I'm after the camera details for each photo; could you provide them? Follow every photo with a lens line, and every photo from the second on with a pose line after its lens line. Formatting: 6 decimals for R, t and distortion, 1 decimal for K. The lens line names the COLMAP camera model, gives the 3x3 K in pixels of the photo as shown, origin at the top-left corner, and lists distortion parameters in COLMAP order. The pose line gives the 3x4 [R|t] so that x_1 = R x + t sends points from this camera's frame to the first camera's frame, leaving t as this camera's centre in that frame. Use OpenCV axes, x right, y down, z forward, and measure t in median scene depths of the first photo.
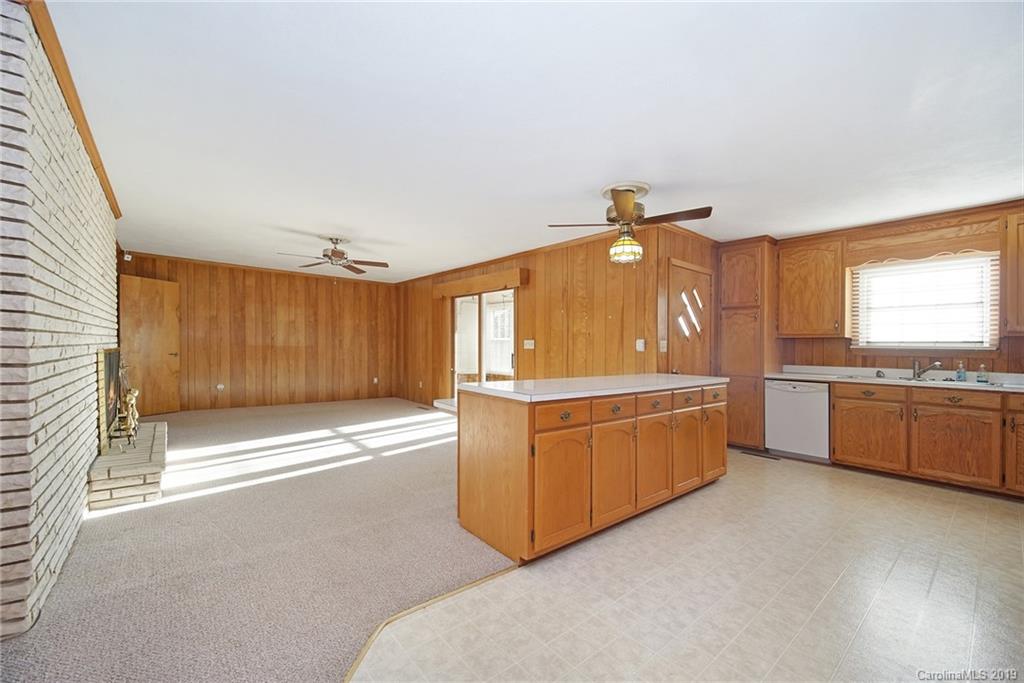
lens RADIAL K [[416.8, 0, 514.9], [0, 416.8, 343.1], [0, 0, 1]] dist [-0.005659, 0.000003]
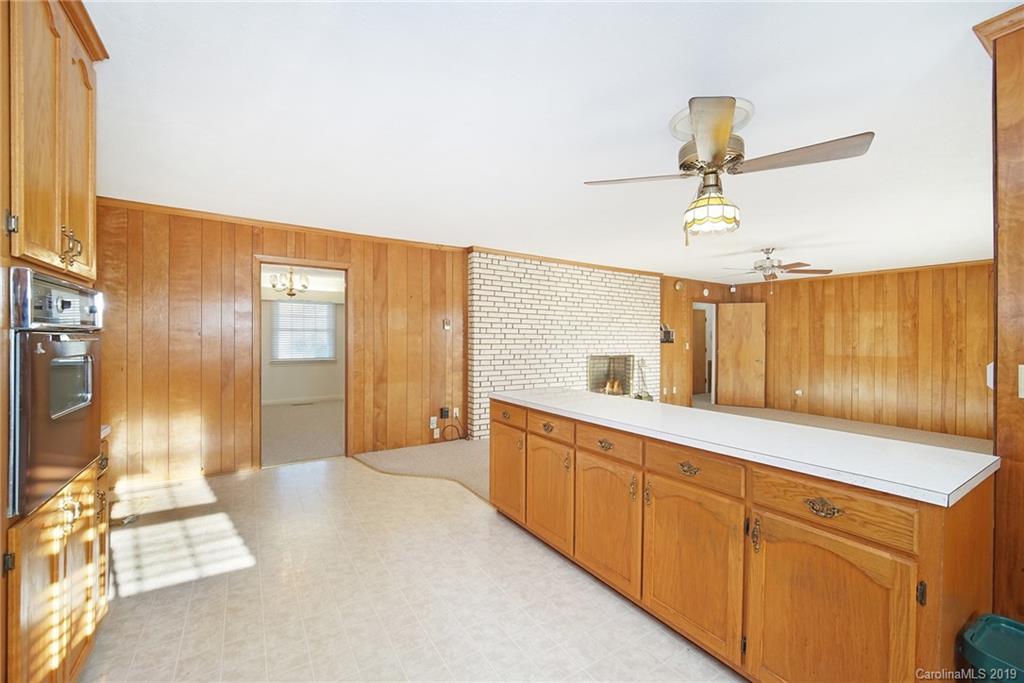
lens RADIAL K [[416.8, 0, 514.1], [0, 416.8, 345.7], [0, 0, 1]] dist [-0.005659, 0.000003]
pose [[-0.123656, -0.001633, -0.992324, 0.450278], [-0.004857, 0.999988, -0.001040, -0.012110], [0.992313, 0.004691, -0.123662, 0.382616]]
